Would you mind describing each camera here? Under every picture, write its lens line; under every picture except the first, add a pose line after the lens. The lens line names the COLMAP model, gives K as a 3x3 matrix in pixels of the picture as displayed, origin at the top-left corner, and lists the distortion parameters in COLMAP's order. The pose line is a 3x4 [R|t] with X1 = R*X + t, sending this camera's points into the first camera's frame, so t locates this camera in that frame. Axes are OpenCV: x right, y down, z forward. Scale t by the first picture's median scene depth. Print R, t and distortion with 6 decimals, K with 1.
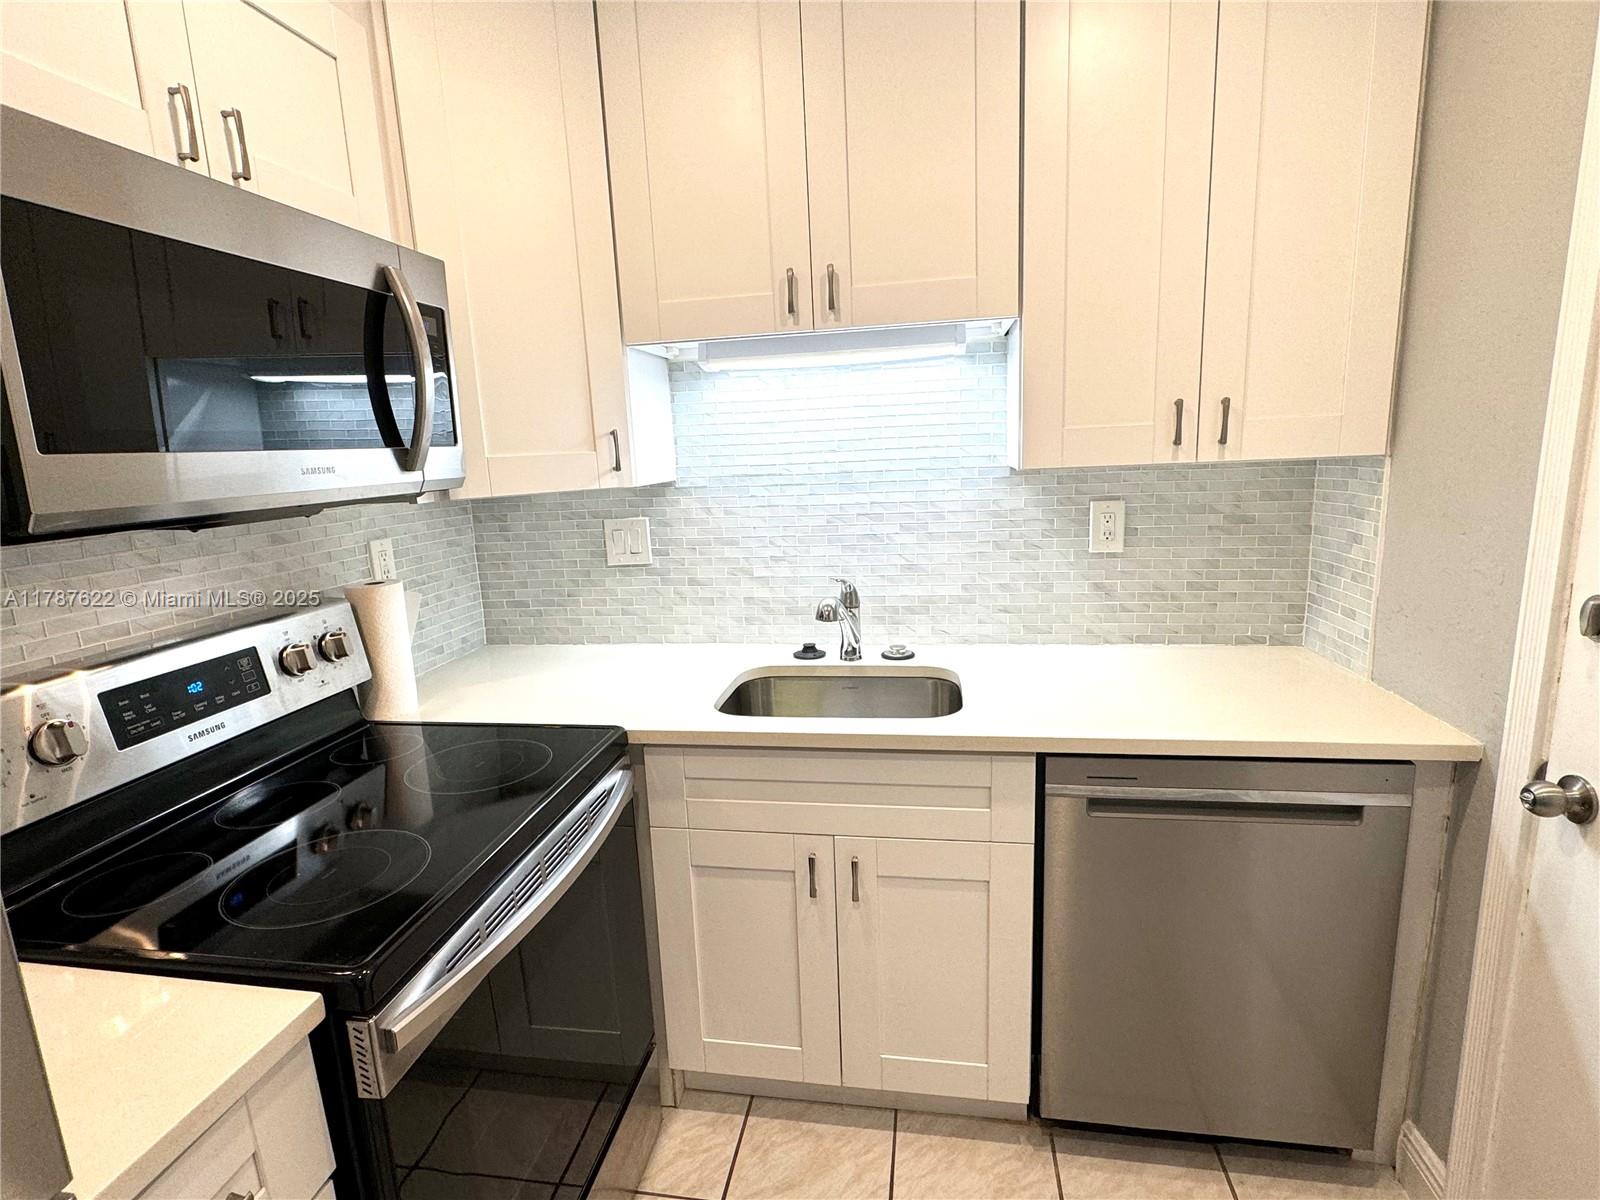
lens RADIAL K [[807.2, 0, 785.7], [0, 807.2, 600.7], [0, 0, 1]] dist [0.003772, 0.000115]
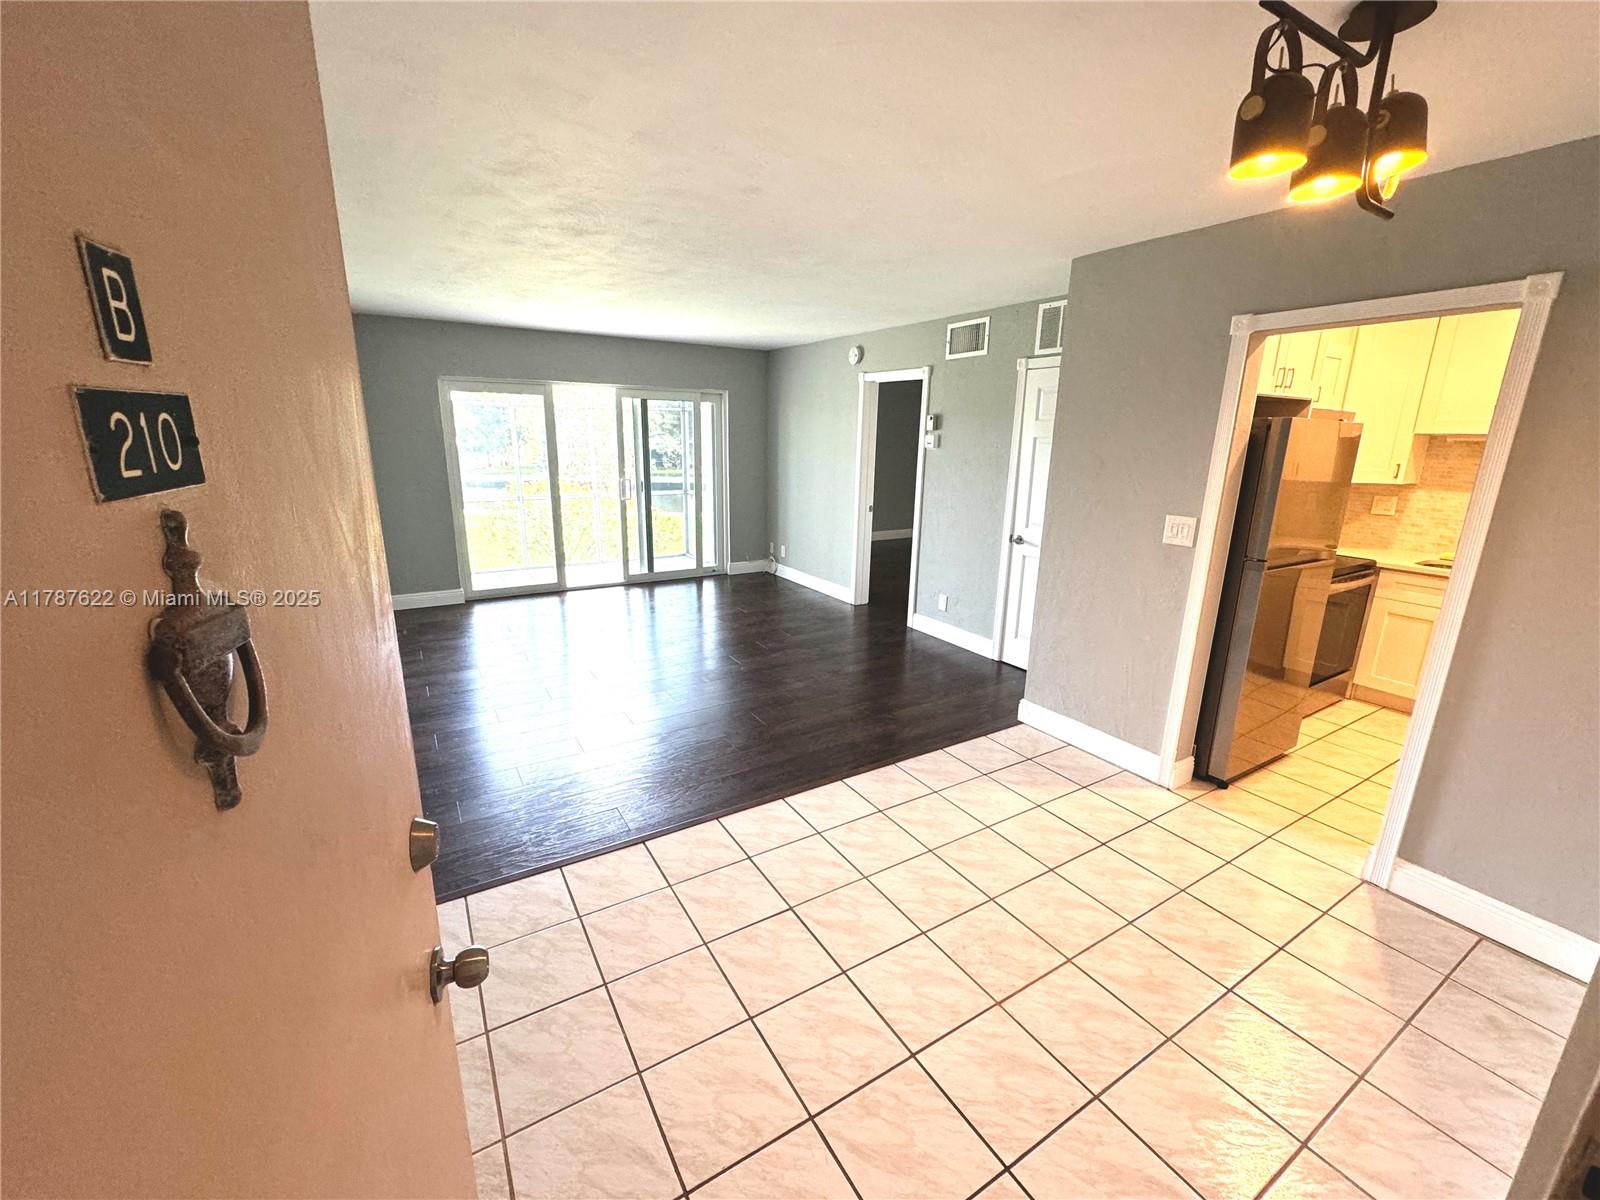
lens RADIAL K [[655.3, 0, 795.7], [0, 655.3, 601.1], [0, 0, 1]] dist [-0.003221, 0.000736]
pose [[0.659969, 0.240001, -0.711927, 0.153107], [-0.185369, 0.970325, 0.155270, 0.318538], [0.728065, 0.029496, 0.684873, -2.276741]]
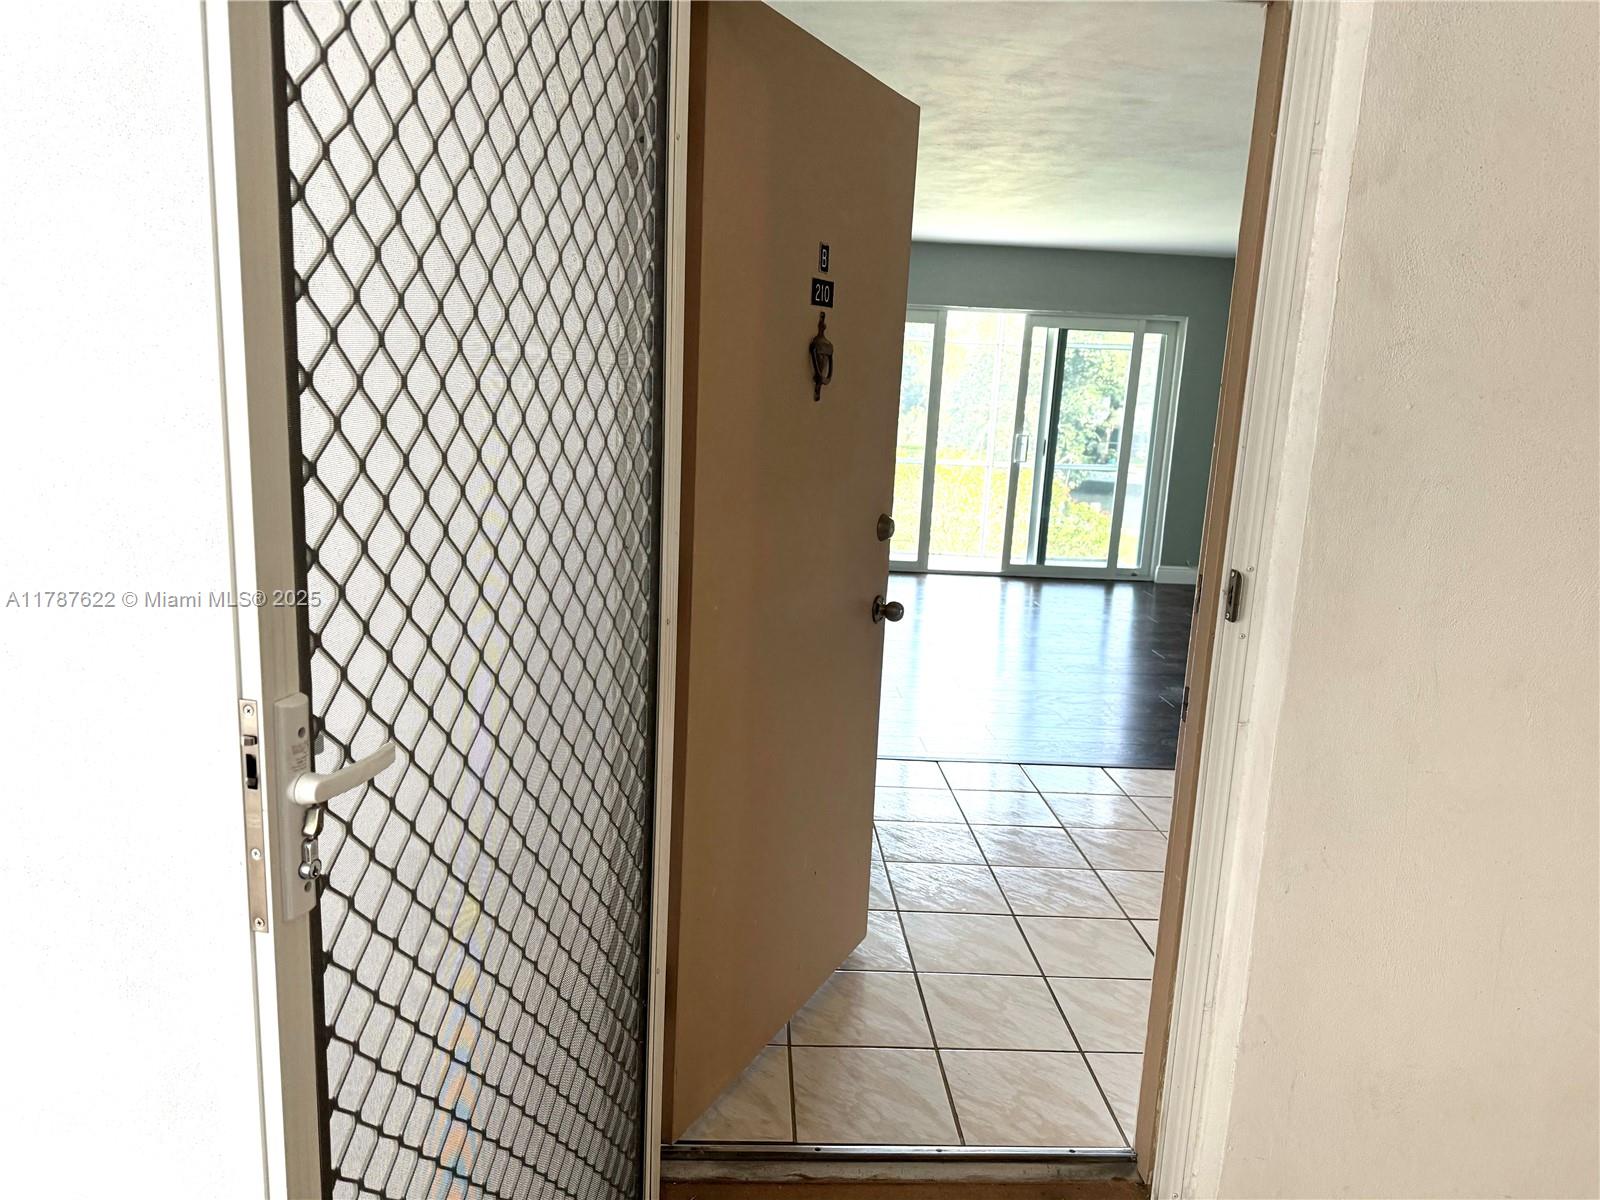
lens RADIAL K [[1109.5, 0, 786.4], [0, 1109.5, 593.9], [0, 0, 1]] dist [0.073876, -0.000577]
pose [[0.212158, 0.234586, -0.948662, 1.256423], [-0.238041, 0.953926, 0.182652, 0.433970], [0.947800, 0.187069, 0.258224, -2.532019]]
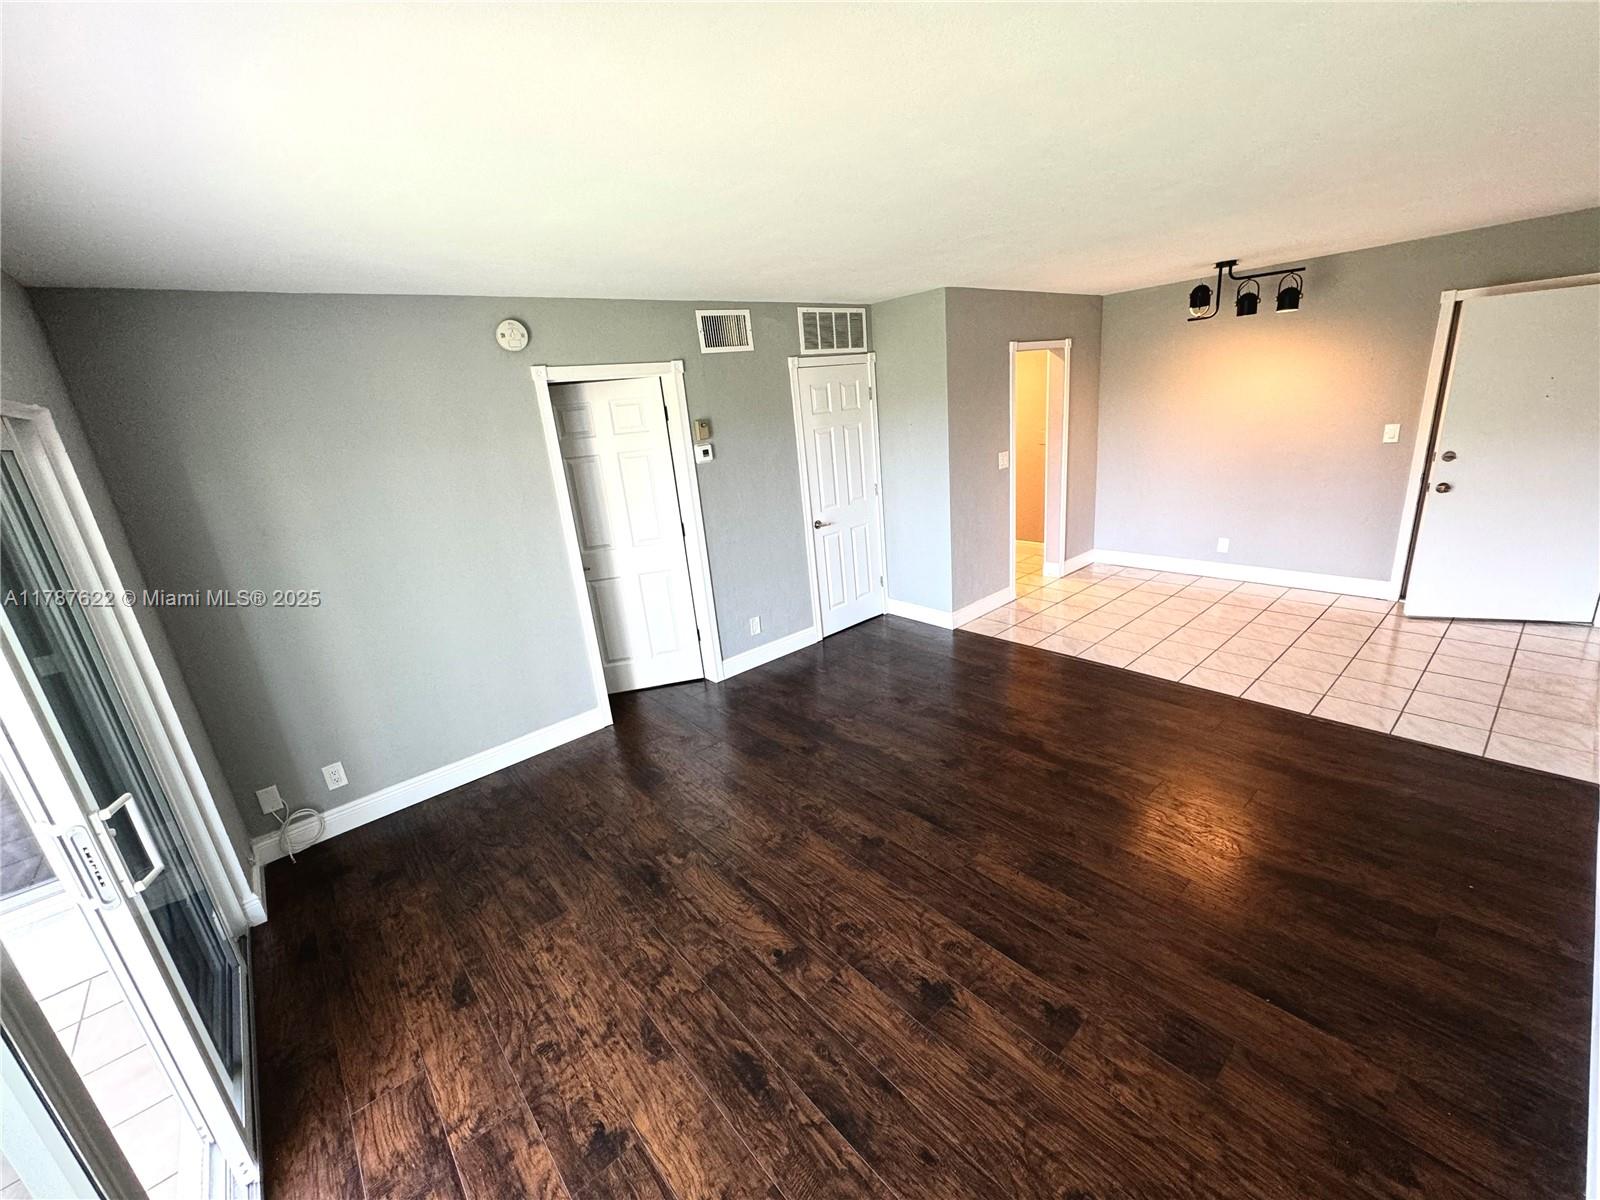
lens RADIAL K [[655.3, 0, 808.9], [0, 655.3, 599.2], [0, 0, 1]] dist [-0.003221, 0.000736]
pose [[0.625163, -0.245626, 0.740837, -3.634596], [0.209233, 0.967189, 0.144109, 0.211212], [-0.751926, 0.064916, 0.656044, -1.617370]]
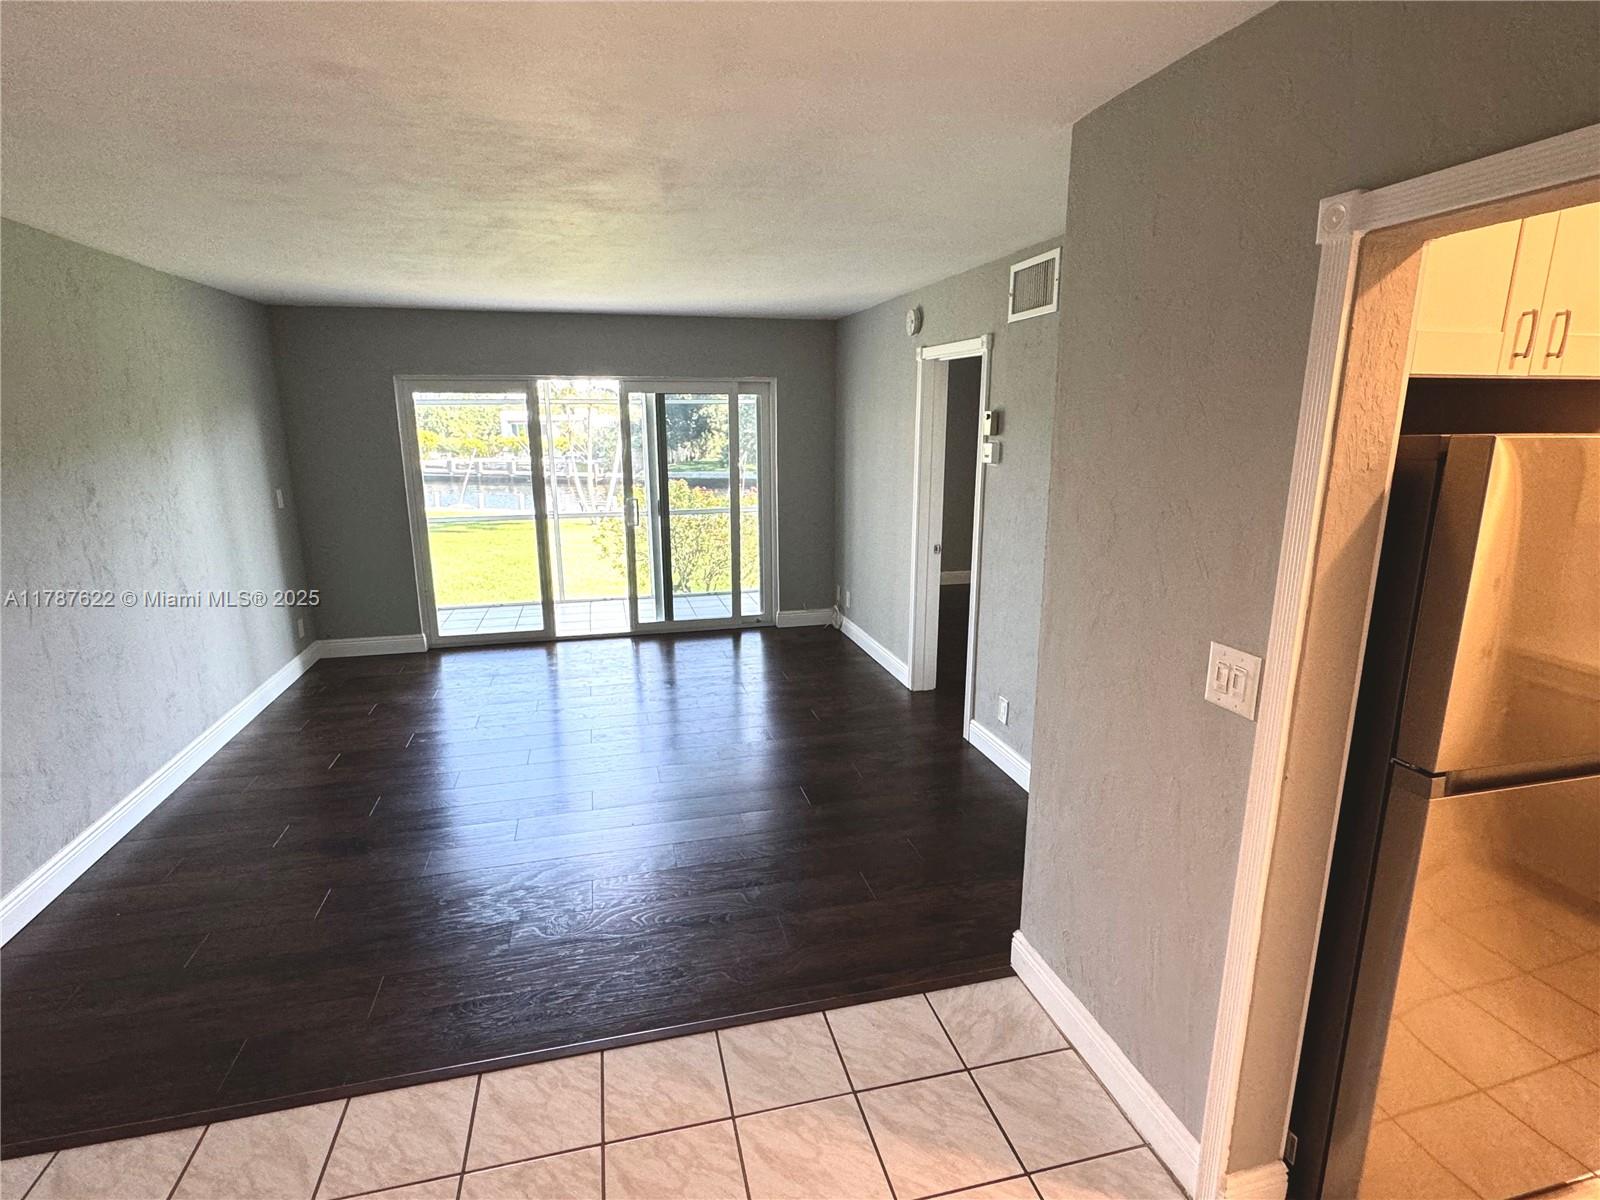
lens RADIAL K [[807.2, 0, 793.6], [0, 807.2, 602.4], [0, 0, 1]] dist [0.003772, 0.000115]
pose [[0.405509, 0.247159, -0.880042, 0.166375], [-0.184646, 0.965053, 0.185952, 0.032569], [0.895247, 0.087091, 0.436975, -1.219074]]
